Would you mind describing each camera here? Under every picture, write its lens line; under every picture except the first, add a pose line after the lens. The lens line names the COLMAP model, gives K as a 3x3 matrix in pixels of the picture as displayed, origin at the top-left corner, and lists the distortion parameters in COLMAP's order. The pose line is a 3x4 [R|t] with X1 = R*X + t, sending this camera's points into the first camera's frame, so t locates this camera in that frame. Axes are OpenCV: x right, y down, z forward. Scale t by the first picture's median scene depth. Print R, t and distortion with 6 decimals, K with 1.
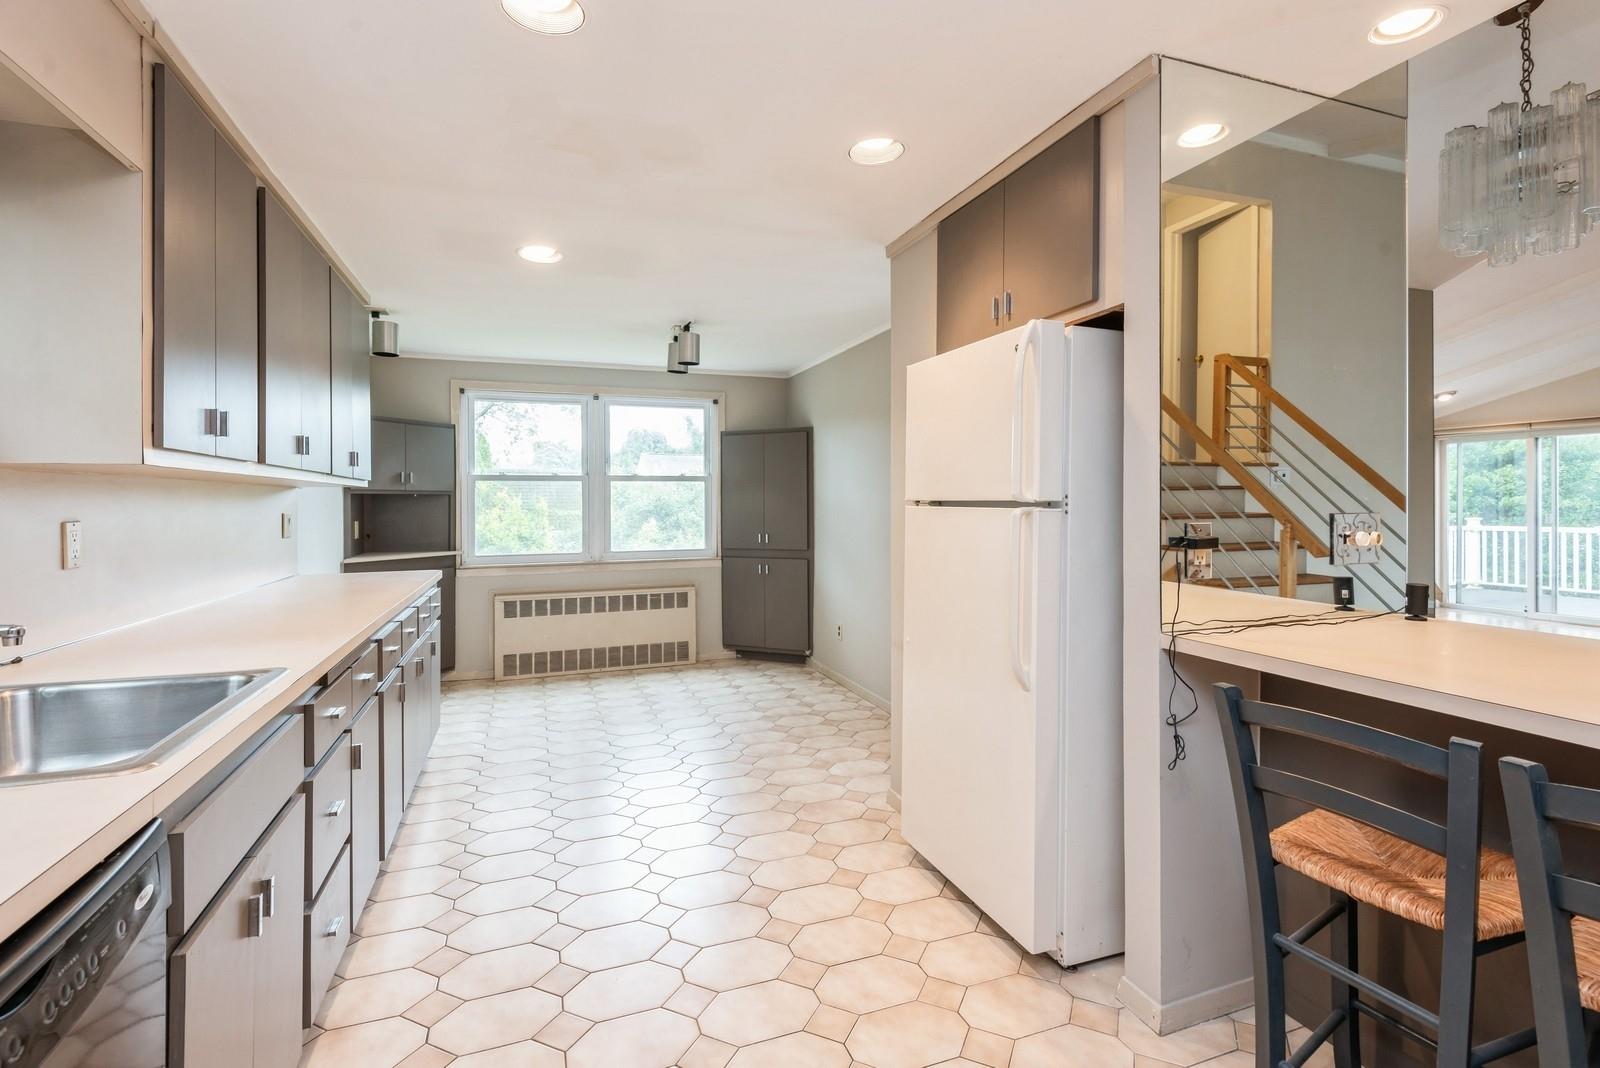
lens RADIAL K [[732.2, 0, 799.1], [0, 732.2, 505.2], [0, 0, 1]] dist [-0.001175, -0.000423]
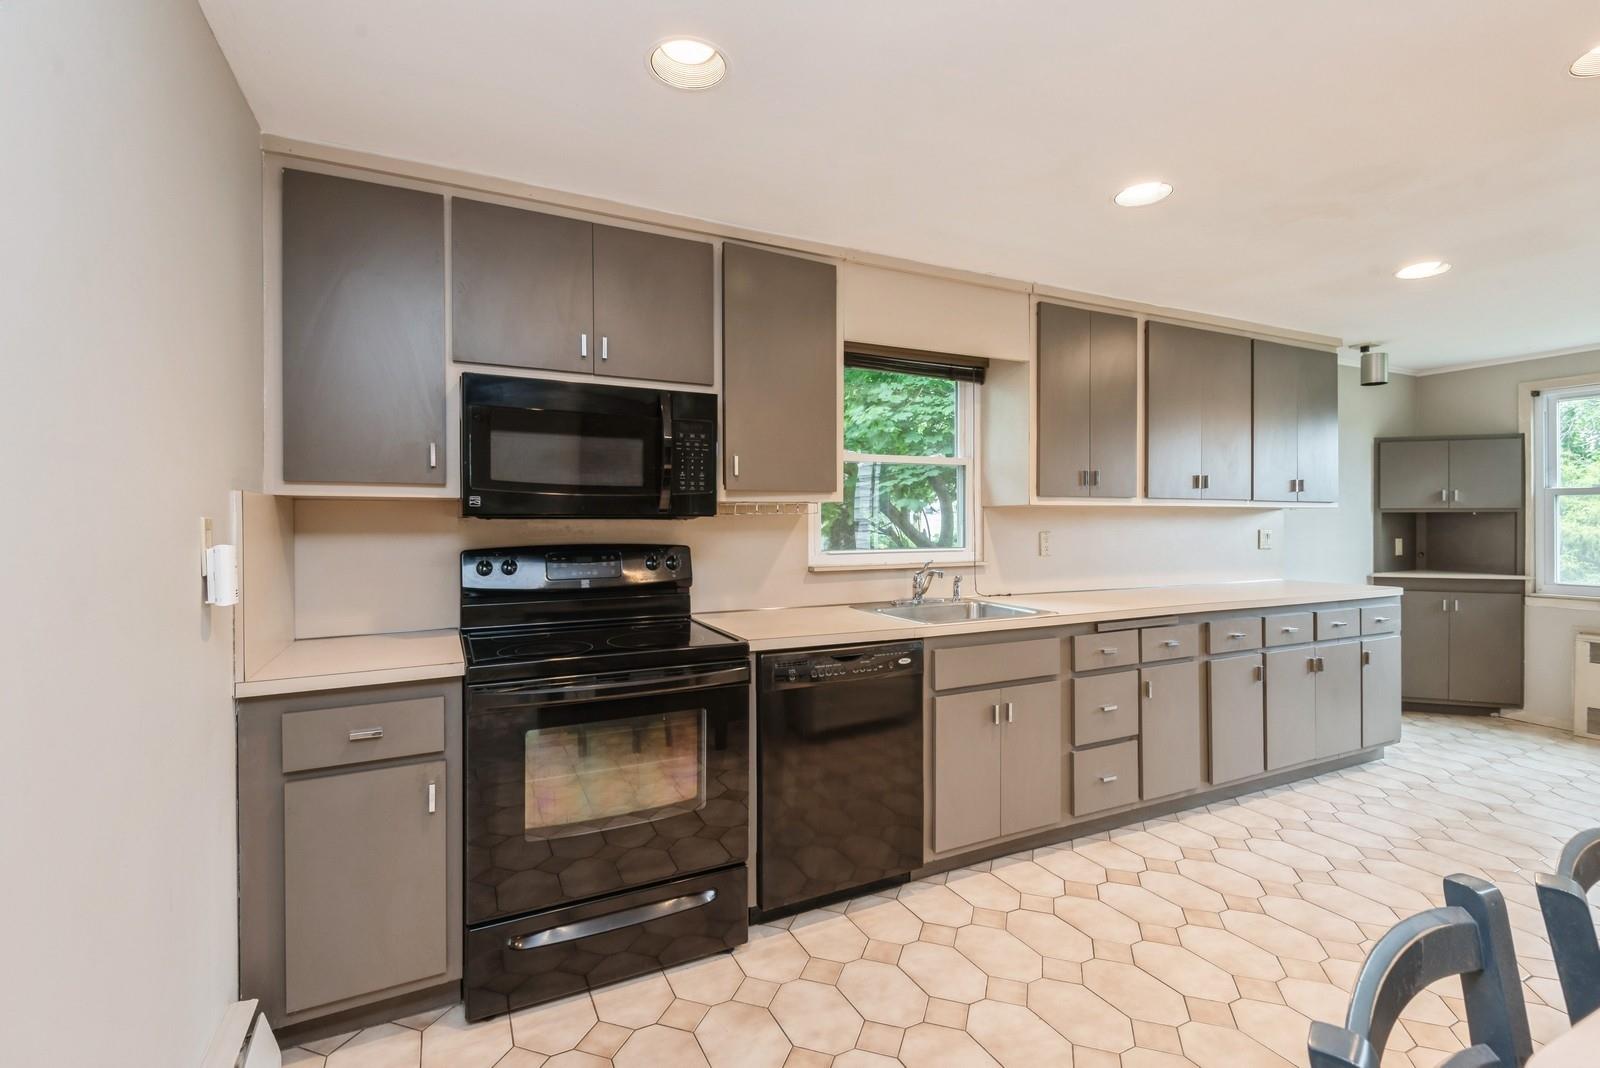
lens RADIAL K [[759.9, 0, 845.5], [0, 759.9, 526.5], [0, 0, 1]] dist [-0.000154, -0.000010]
pose [[0.145649, 0.007537, -0.989308, 0.415353], [-0.002332, 0.999971, 0.007275, -0.002467], [0.989334, 0.001248, 0.145662, 0.066172]]
